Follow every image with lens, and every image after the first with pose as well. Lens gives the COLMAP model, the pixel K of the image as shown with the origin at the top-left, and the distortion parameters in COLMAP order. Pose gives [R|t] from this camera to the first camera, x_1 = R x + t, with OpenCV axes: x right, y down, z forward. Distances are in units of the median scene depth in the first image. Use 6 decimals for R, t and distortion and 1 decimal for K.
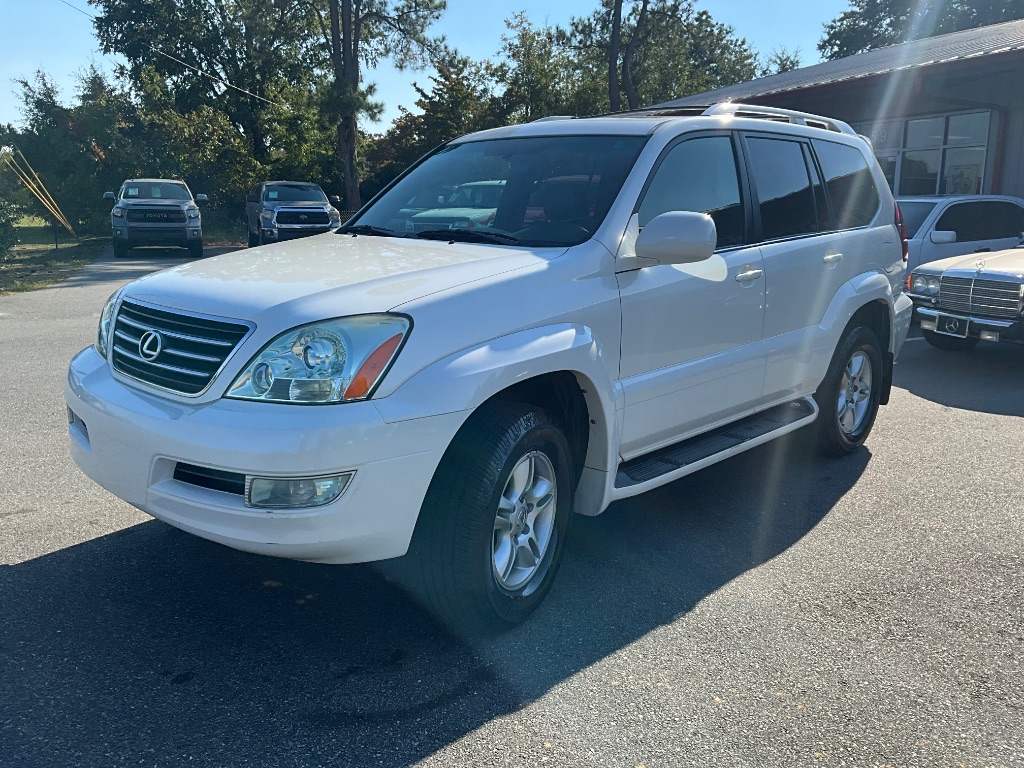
lens RADIAL K [[876.5, 0, 511.7], [0, 876.5, 381.7], [0, 0, 1]] dist [0.024309, -0.024969]
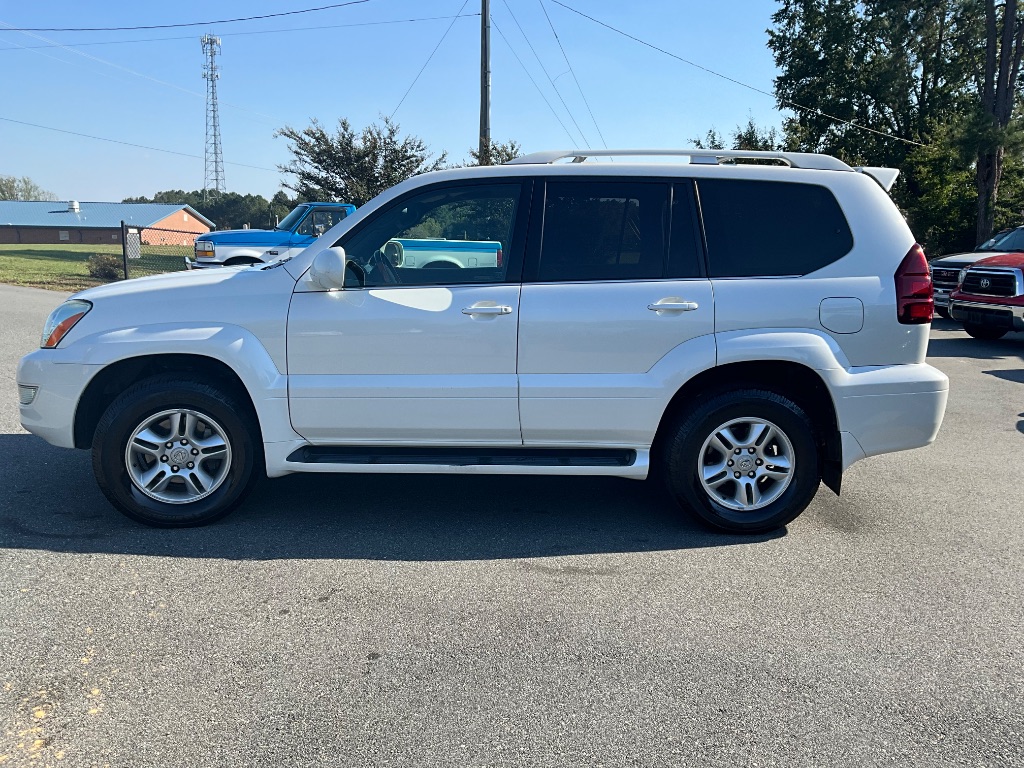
lens RADIAL K [[876.5, 0, 510.2], [0, 876.5, 387.7], [0, 0, 1]] dist [0.024309, -0.024969]
pose [[0.685179, 0.133686, -0.716001, 0.155463], [-0.163627, 0.986138, 0.027541, -0.008950], [0.709757, 0.098286, 0.697556, 0.041725]]
